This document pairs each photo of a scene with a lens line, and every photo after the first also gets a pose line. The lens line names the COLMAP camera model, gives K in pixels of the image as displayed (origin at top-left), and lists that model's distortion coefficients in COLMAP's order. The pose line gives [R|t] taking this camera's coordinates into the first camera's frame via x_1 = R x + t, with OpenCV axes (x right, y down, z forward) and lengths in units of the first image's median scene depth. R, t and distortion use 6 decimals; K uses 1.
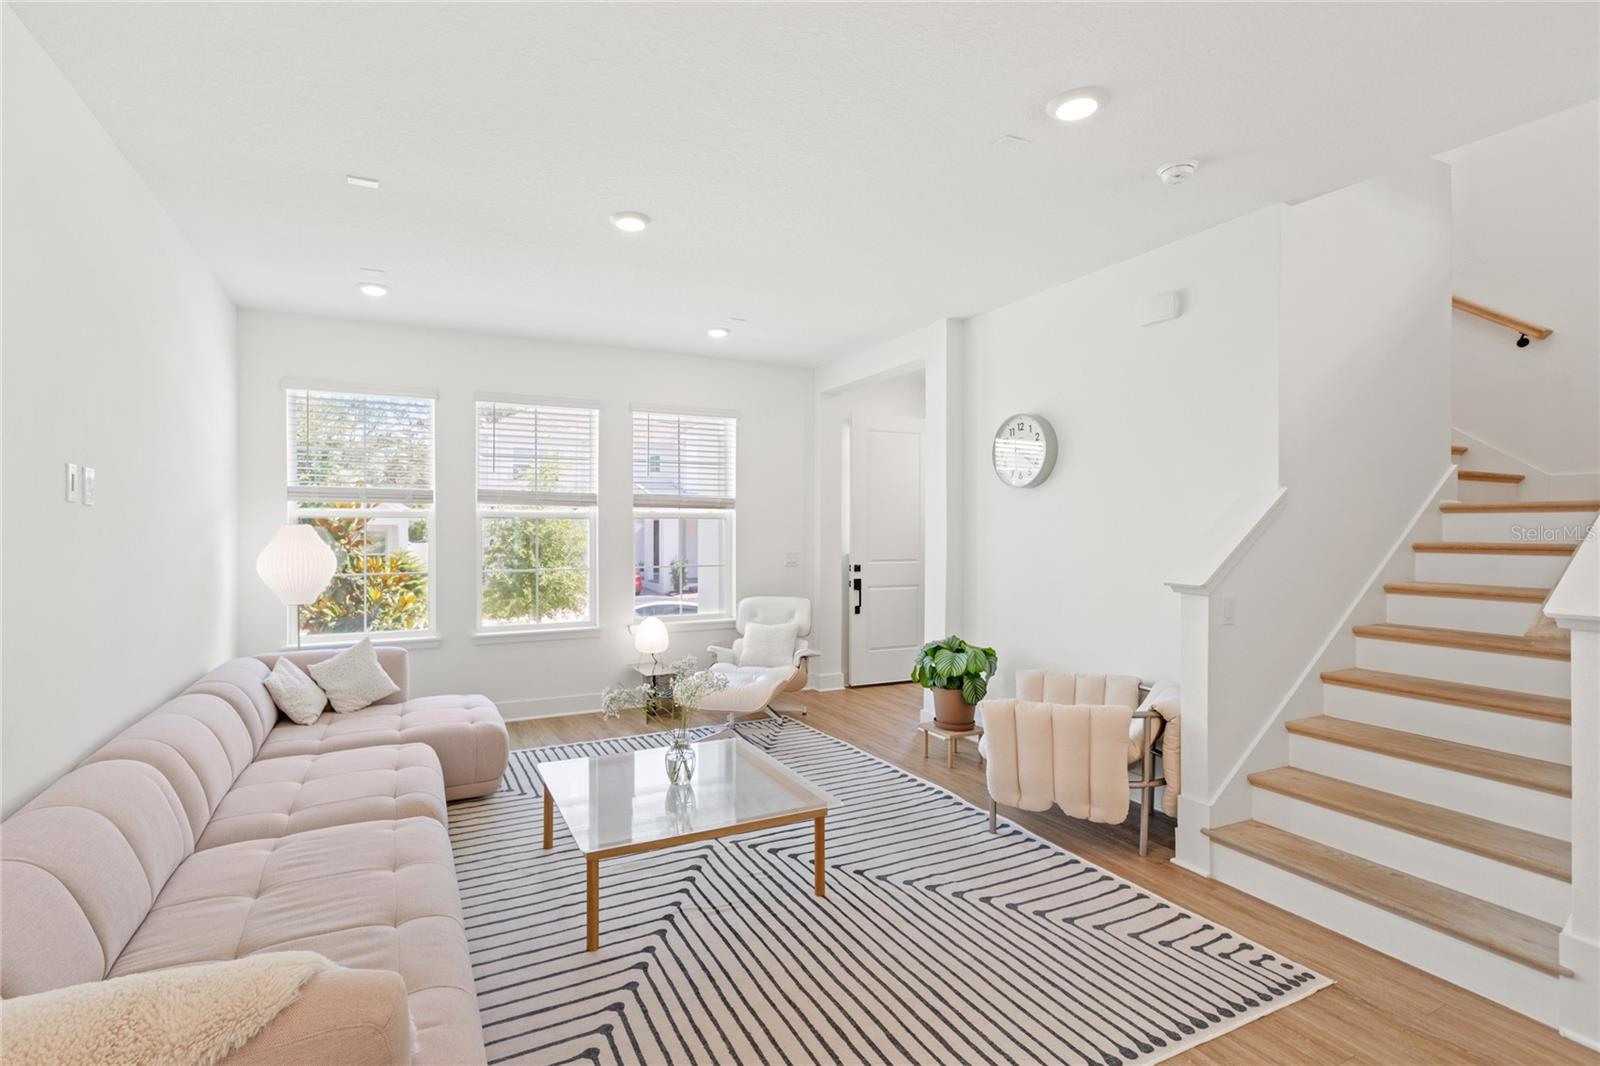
lens RADIAL K [[754.3, 0, 775.4], [0, 754.3, 529.4], [0, 0, 1]] dist [0.003558, 0.000720]
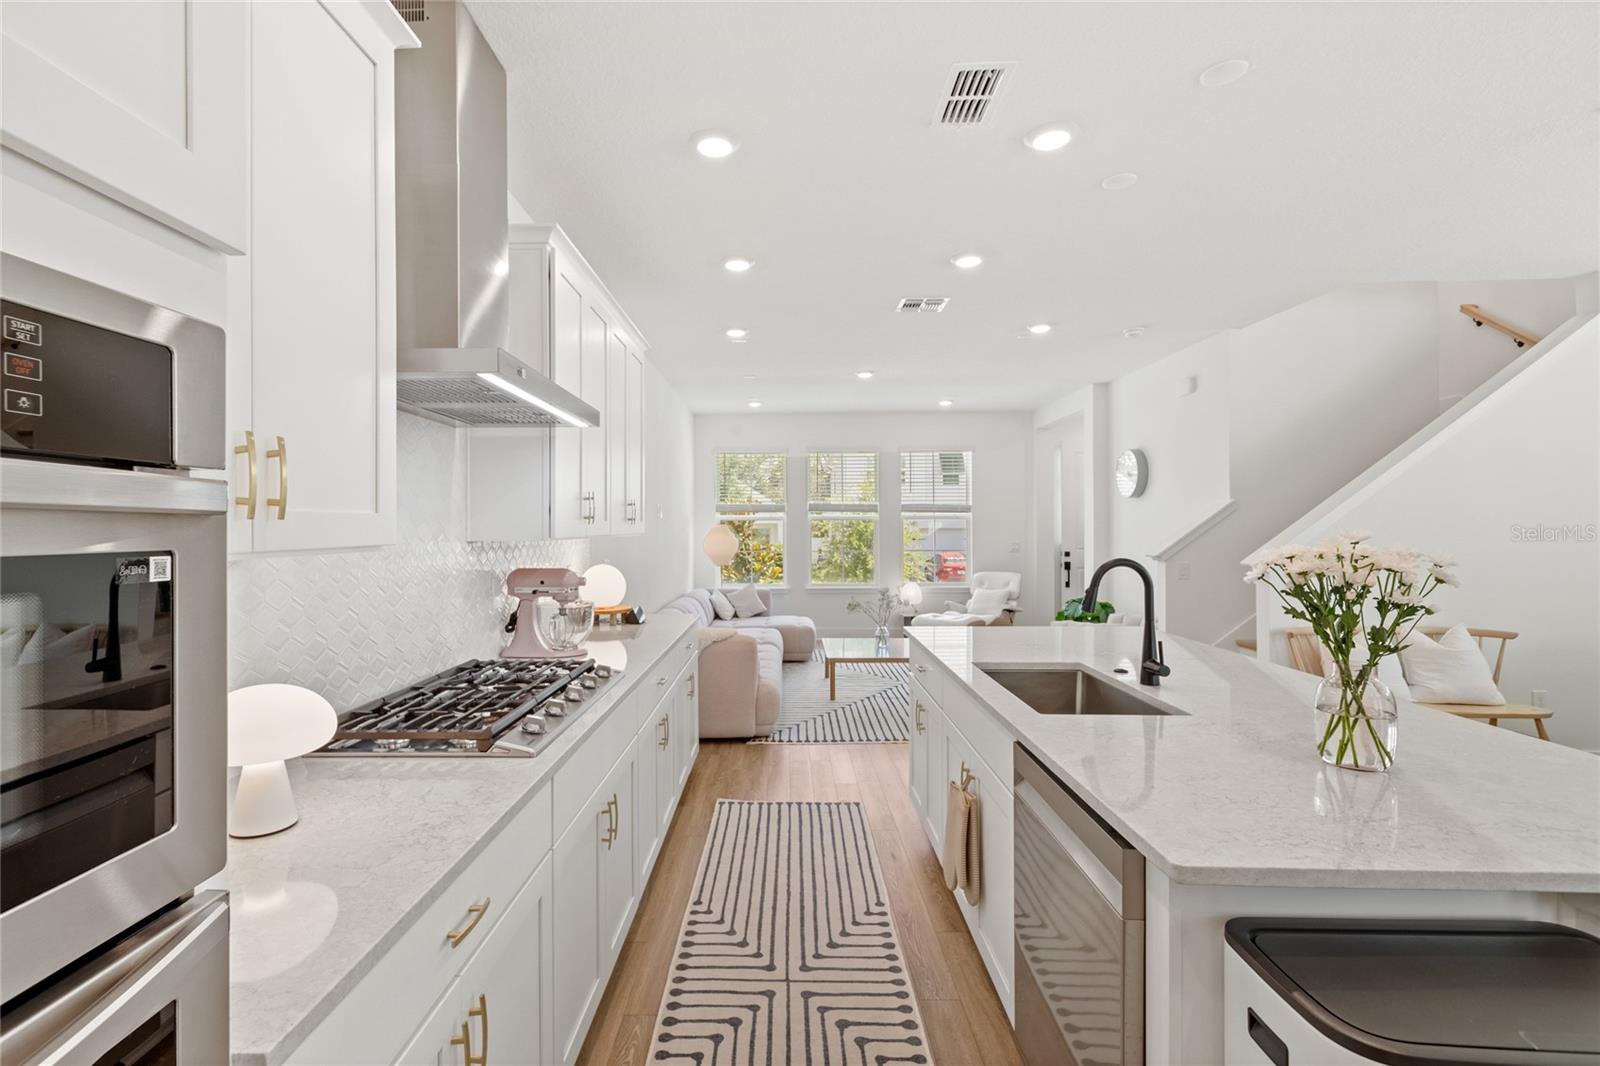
lens RADIAL K [[754.3, 0, 794.2], [0, 754.3, 531.0], [0, 0, 1]] dist [0.003558, 0.000720]
pose [[0.901766, -0.001064, -0.432223, 0.331283], [0.003143, 0.999987, 0.004095, 0.003264], [0.432213, -0.005051, 0.901757, -0.589293]]
